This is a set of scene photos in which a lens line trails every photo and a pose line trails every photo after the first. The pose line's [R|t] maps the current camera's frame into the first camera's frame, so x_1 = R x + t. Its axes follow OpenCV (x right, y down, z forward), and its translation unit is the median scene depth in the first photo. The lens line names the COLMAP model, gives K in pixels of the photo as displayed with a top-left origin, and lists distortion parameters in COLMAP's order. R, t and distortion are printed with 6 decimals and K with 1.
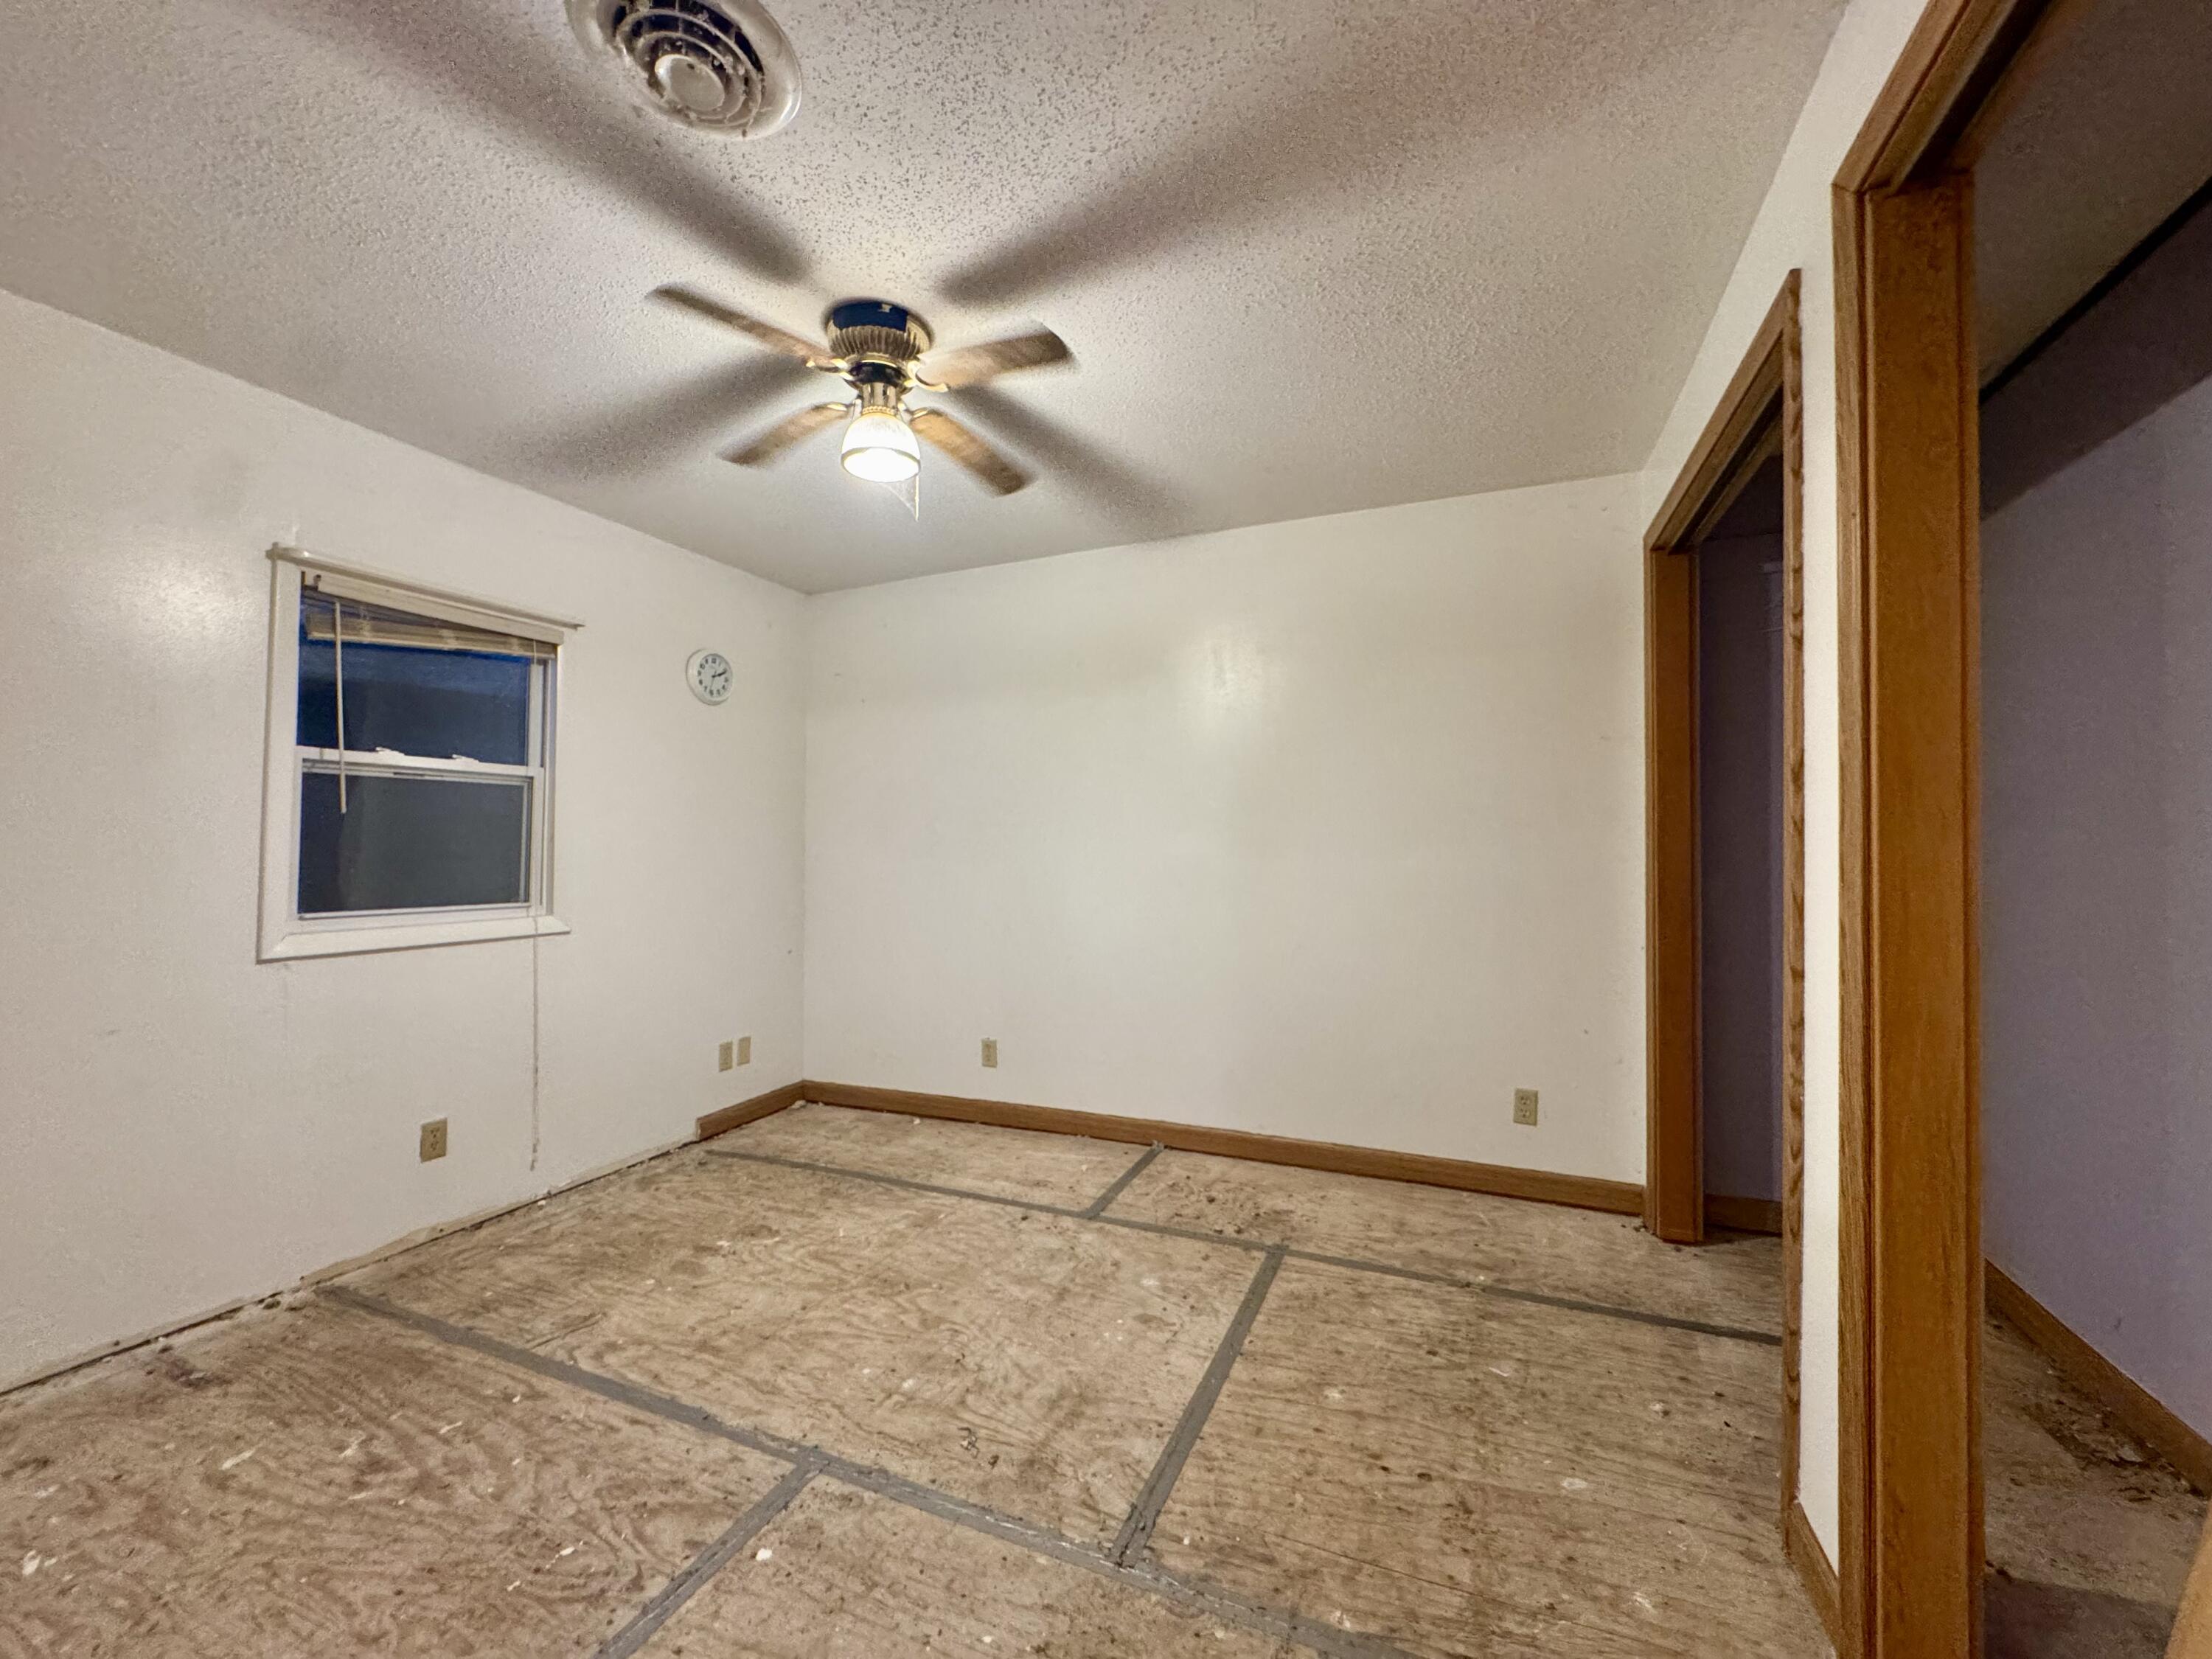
lens RADIAL K [[883.3, 0, 1100.3], [0, 883.3, 830.6], [0, 0, 1]] dist [-0.004021, 0.000487]
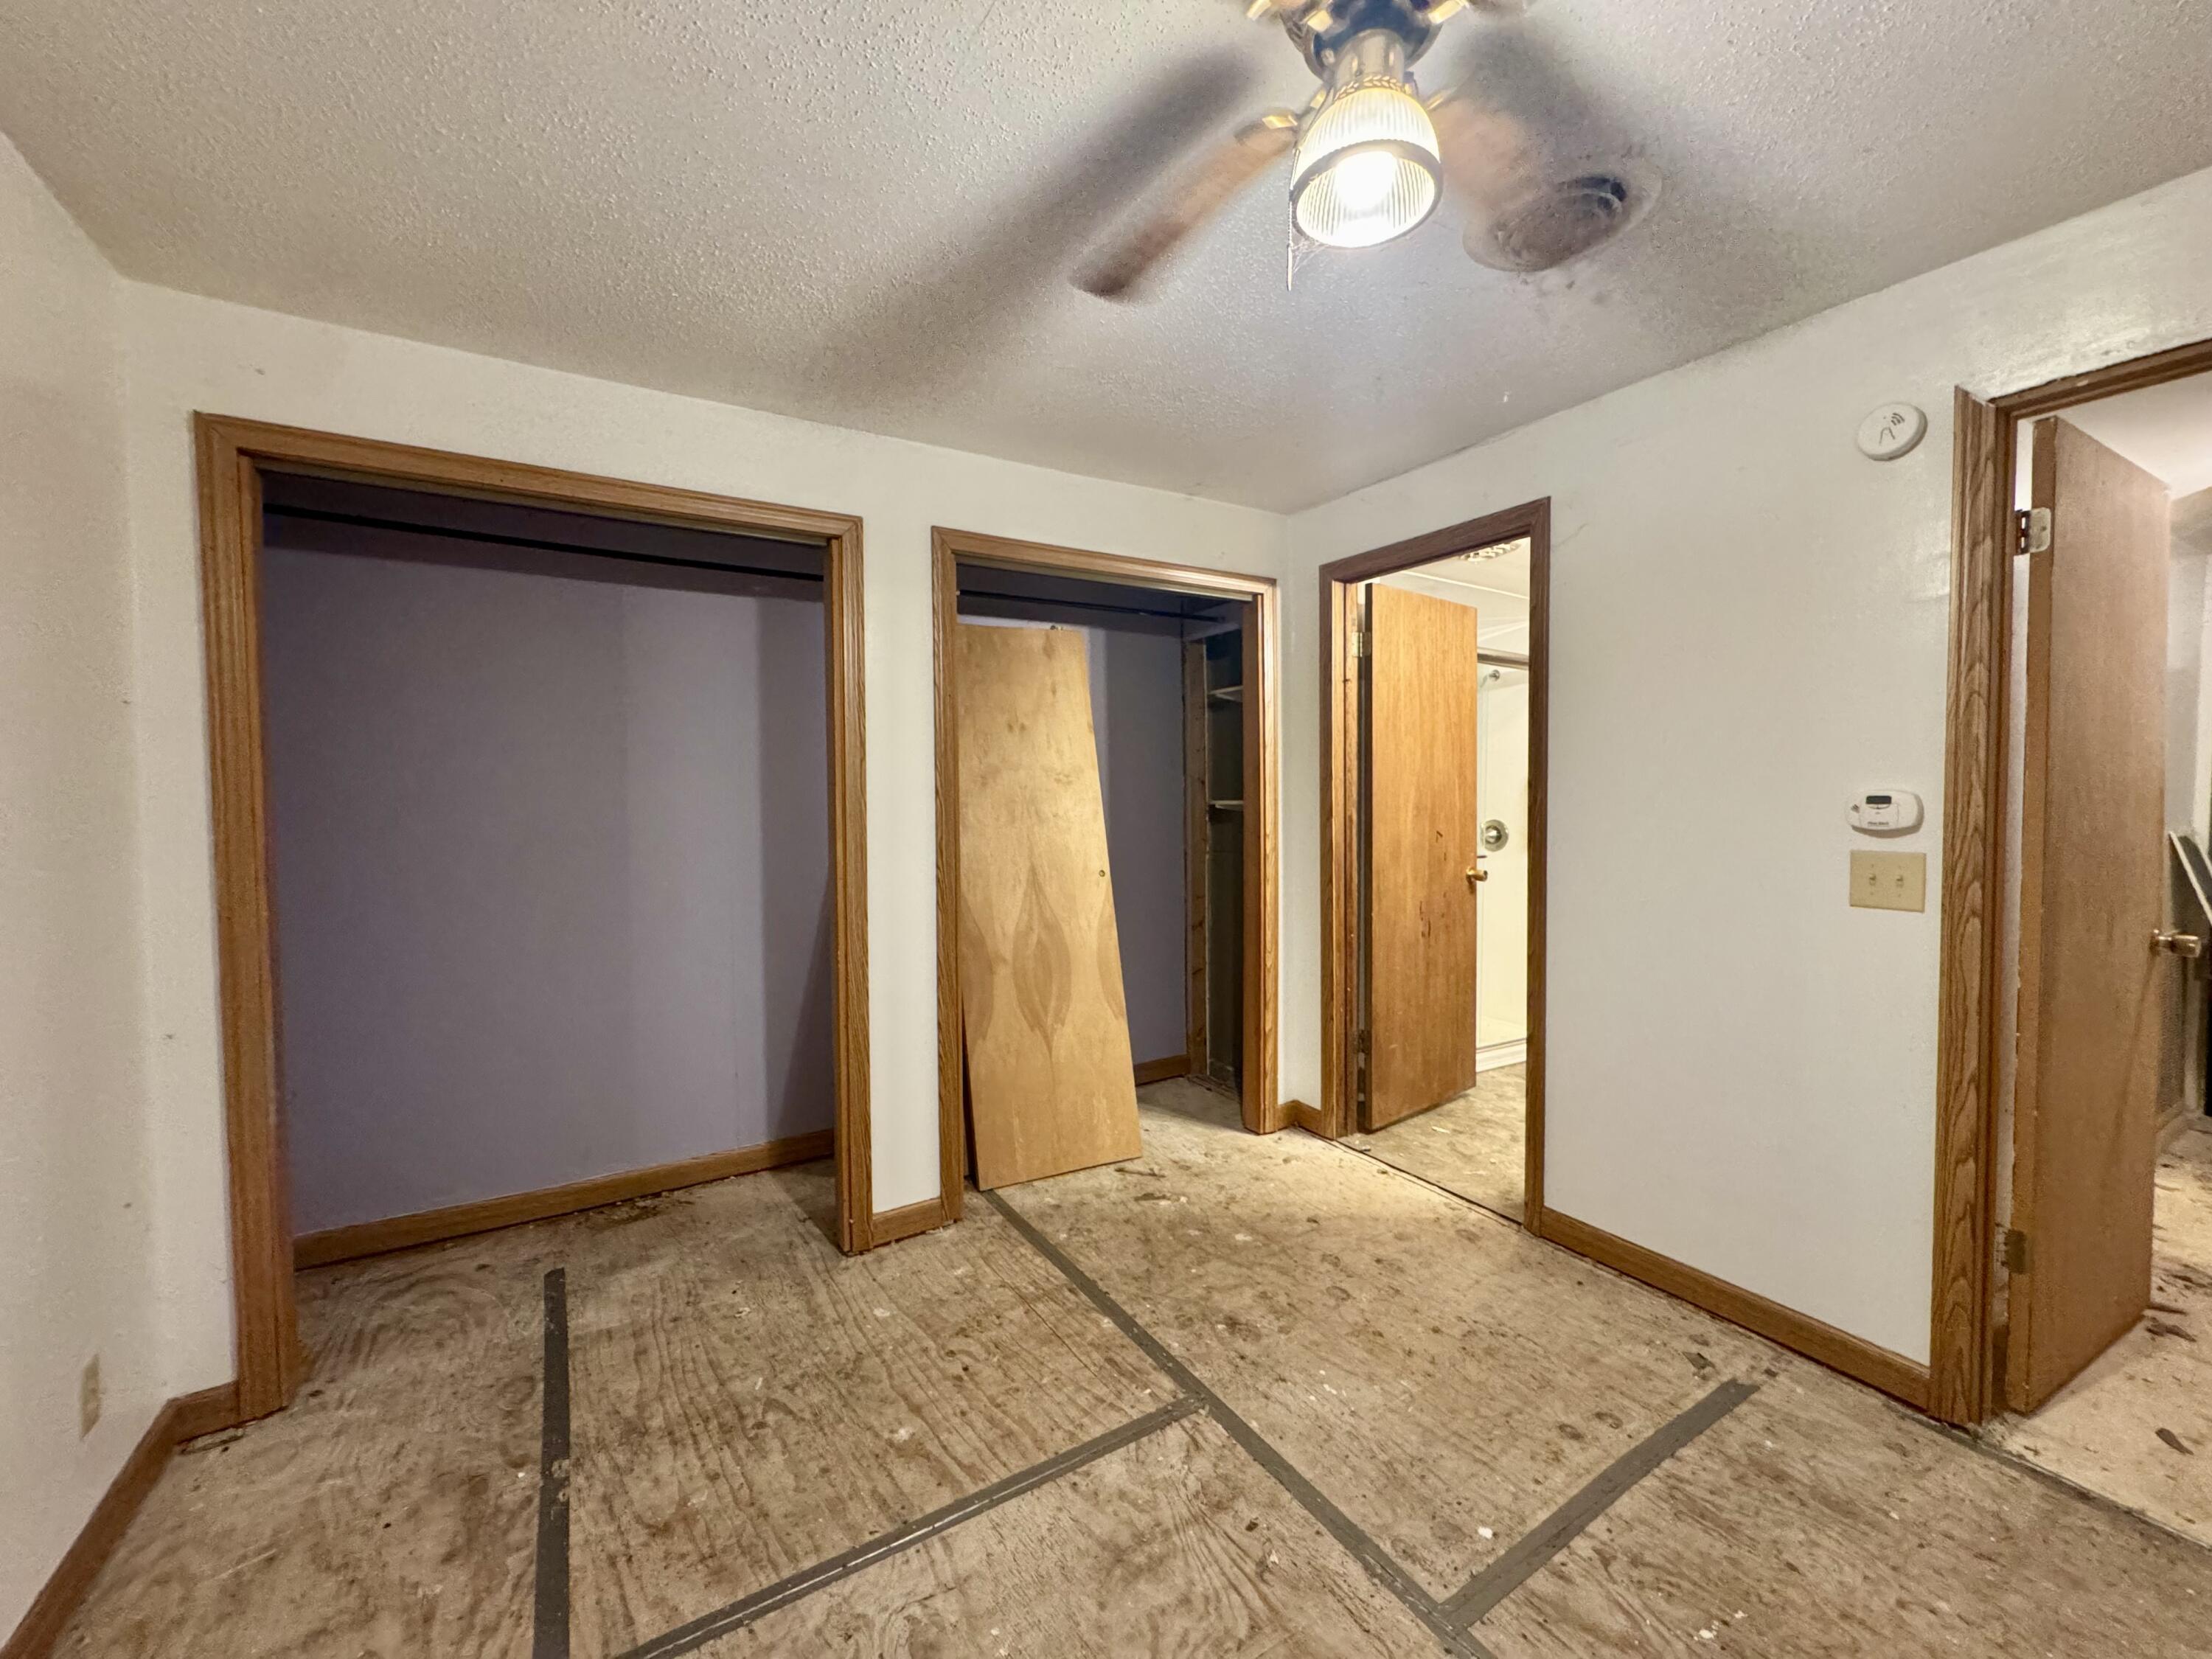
lens RADIAL K [[883.3, 0, 1102.0], [0, 883.3, 824.9], [0, 0, 1]] dist [-0.004021, 0.000487]
pose [[-0.818865, -0.017851, 0.573709, -0.425076], [-0.002751, 0.999627, 0.027177, -0.058576], [-0.573980, 0.020676, -0.818608, 1.514588]]
